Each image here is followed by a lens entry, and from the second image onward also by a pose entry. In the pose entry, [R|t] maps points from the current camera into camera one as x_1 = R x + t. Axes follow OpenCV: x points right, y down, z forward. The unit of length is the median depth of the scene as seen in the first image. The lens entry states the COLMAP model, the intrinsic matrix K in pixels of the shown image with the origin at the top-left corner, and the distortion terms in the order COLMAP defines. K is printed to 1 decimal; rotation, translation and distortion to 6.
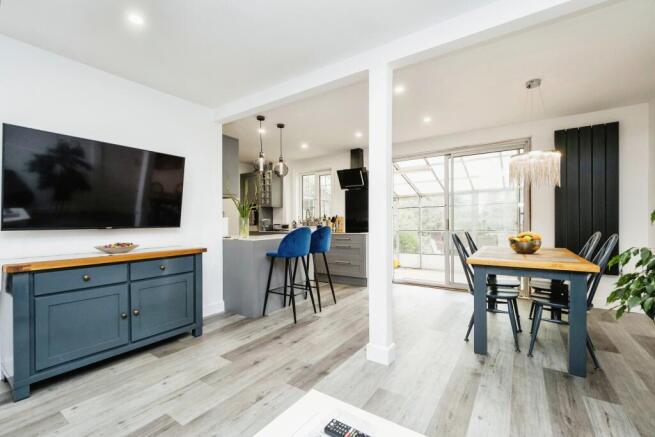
lens RADIAL K [[282.4, 0, 324.4], [0, 282.4, 221.9], [0, 0, 1]] dist [0.000347, 0.000039]
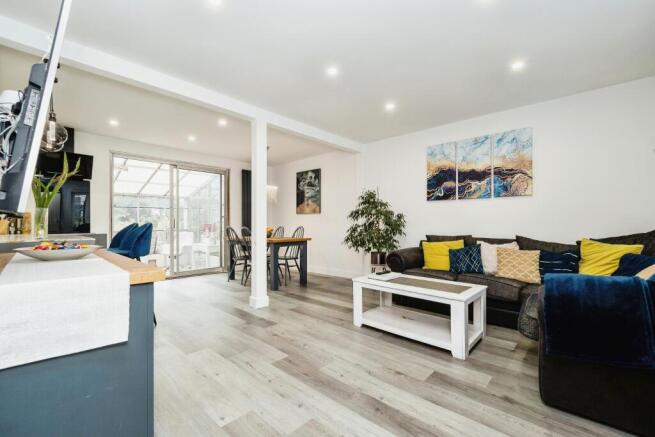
lens RADIAL K [[277.9, 0, 326.7], [0, 277.9, 214.3], [0, 0, 1]] dist [-0.002292, -0.000216]
pose [[0.139717, 0.041315, 0.989329, -1.003632], [0.003368, 0.999104, -0.042199, 0.035163], [-0.990186, 0.009228, 0.139453, 0.322288]]
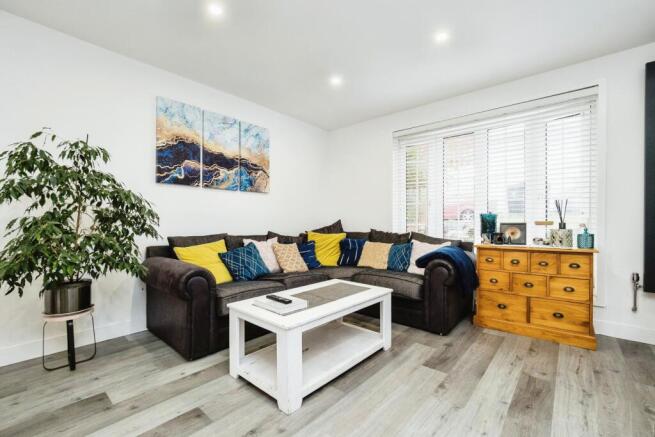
lens RADIAL K [[282.9, 0, 329.2], [0, 282.9, 221.7], [0, 0, 1]] dist [-0.011795, -0.000055]
pose [[-0.994617, 0.011916, 0.102937, -0.145561], [0.011817, 0.999929, -0.001565, 0.040421], [-0.102948, -0.000340, -0.994687, 0.852633]]
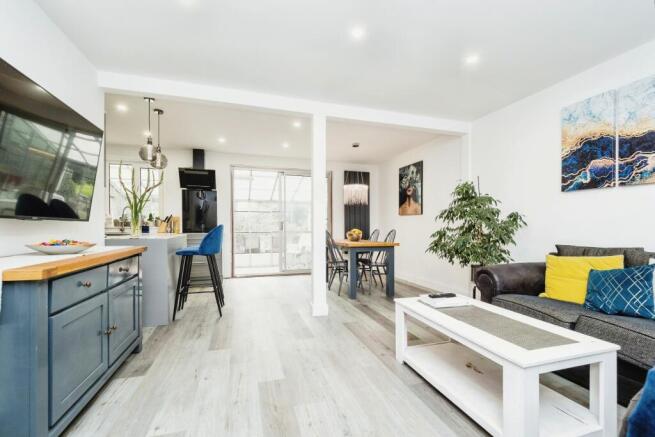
lens RADIAL K [[282.9, 0, 329.2], [0, 282.9, 221.7], [0, 0, 1]] dist [-0.011795, -0.000055]
pose [[0.614213, 0.023070, 0.788803, -0.725831], [-0.006652, 0.999688, -0.024058, 0.033891], [-0.789112, 0.009530, 0.614175, 0.043191]]
